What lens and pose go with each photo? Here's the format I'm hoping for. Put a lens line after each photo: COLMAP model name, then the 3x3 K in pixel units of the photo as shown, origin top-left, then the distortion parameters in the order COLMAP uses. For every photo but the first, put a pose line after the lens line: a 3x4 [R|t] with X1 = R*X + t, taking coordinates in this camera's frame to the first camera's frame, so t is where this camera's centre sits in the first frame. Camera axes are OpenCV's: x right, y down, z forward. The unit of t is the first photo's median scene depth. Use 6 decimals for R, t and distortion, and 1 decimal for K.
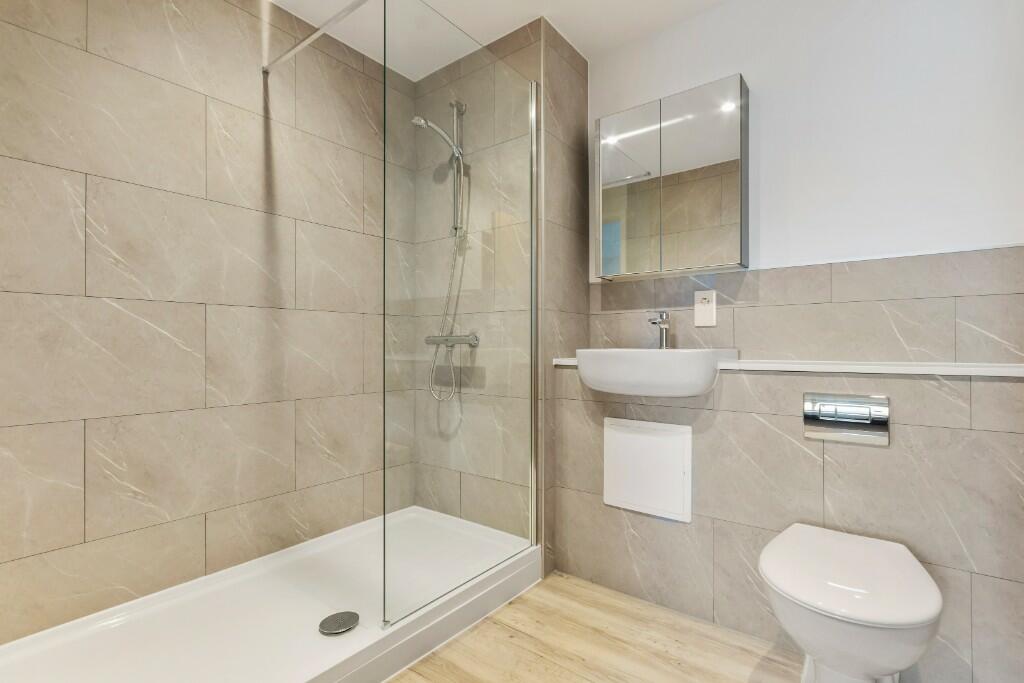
lens RADIAL K [[476.0, 0, 512.0], [0, 476.0, 341.5], [0, 0, 1]] dist [-0.000017, -0.000265]
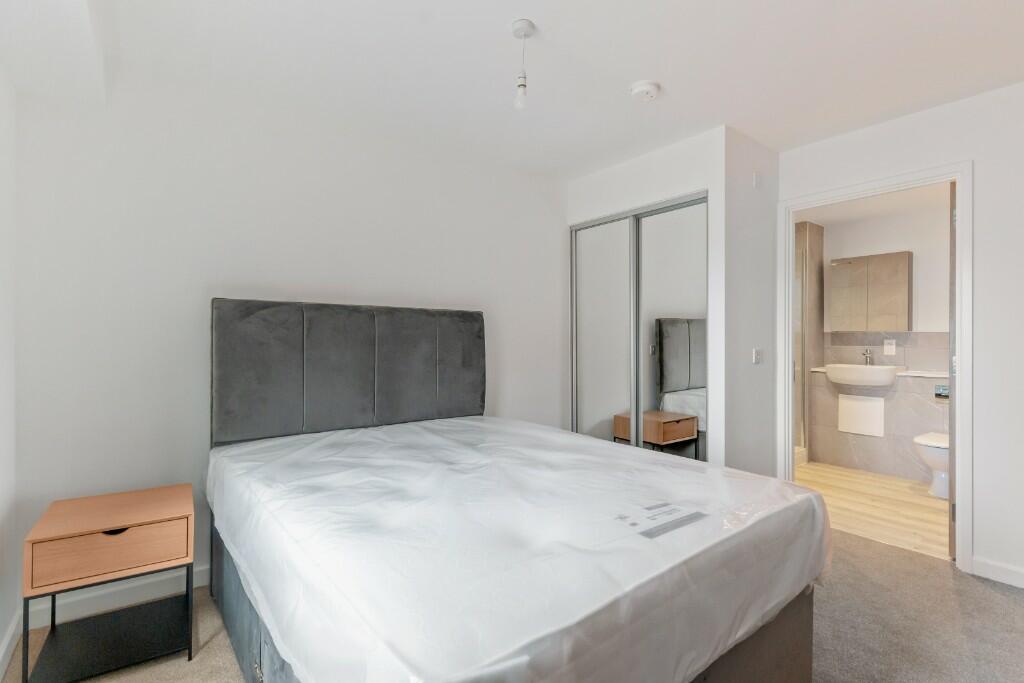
lens RADIAL K [[476.0, 0, 512.0], [0, 476.0, 341.5], [0, 0, 1]] dist [-0.000017, -0.000265]
pose [[0.971600, 0.007392, -0.236514, -0.792913], [-0.004253, 0.999896, 0.013780, -0.121458], [0.236591, -0.012382, 0.971530, -1.601121]]
